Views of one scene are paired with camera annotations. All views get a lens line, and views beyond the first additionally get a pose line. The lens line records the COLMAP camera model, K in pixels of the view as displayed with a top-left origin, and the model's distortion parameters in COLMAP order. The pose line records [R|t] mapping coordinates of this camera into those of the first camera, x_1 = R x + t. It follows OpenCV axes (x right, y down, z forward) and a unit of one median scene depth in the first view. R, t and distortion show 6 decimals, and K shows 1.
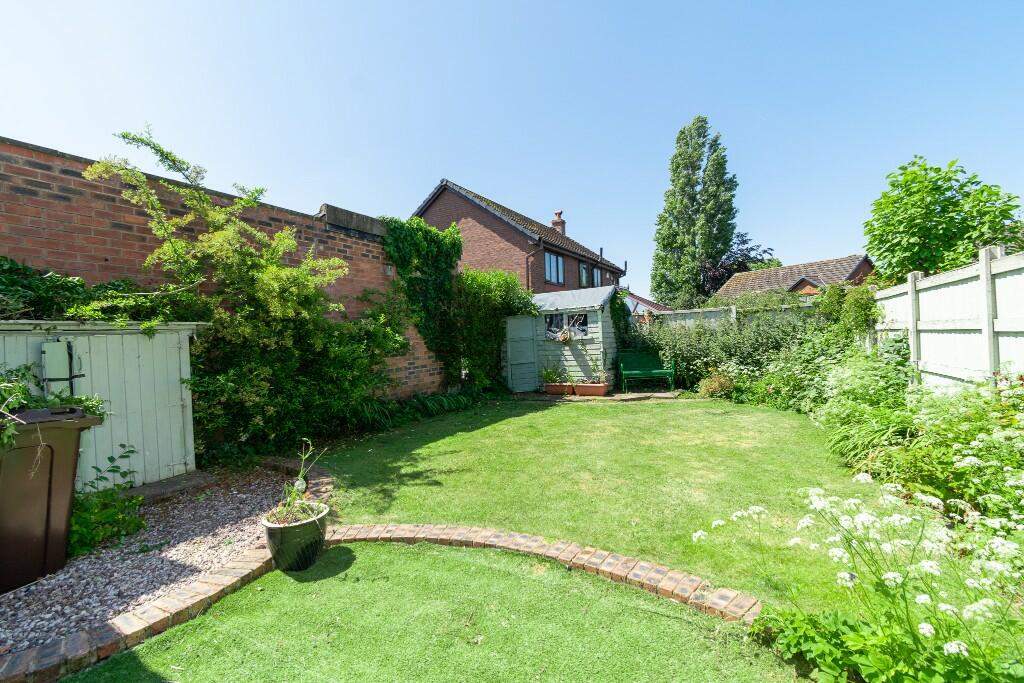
lens RADIAL K [[452.1, 0, 506.8], [0, 452.1, 341.6], [0, 0, 1]] dist [-0.007938, -0.000789]
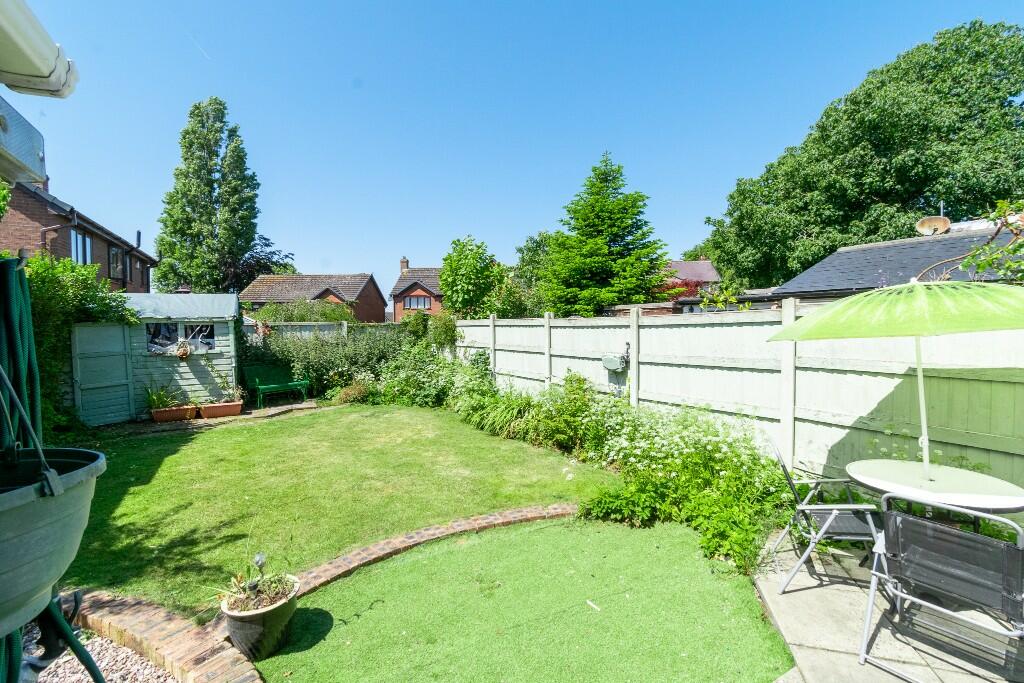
lens RADIAL K [[452.1, 0, 513.3], [0, 452.1, 339.4], [0, 0, 1]] dist [-0.007938, -0.000789]
pose [[0.519569, 0.002341, 0.854425, -0.271303], [-0.000921, 0.999997, -0.002180, -0.031456], [-0.854428, 0.000346, 0.519570, 0.034256]]
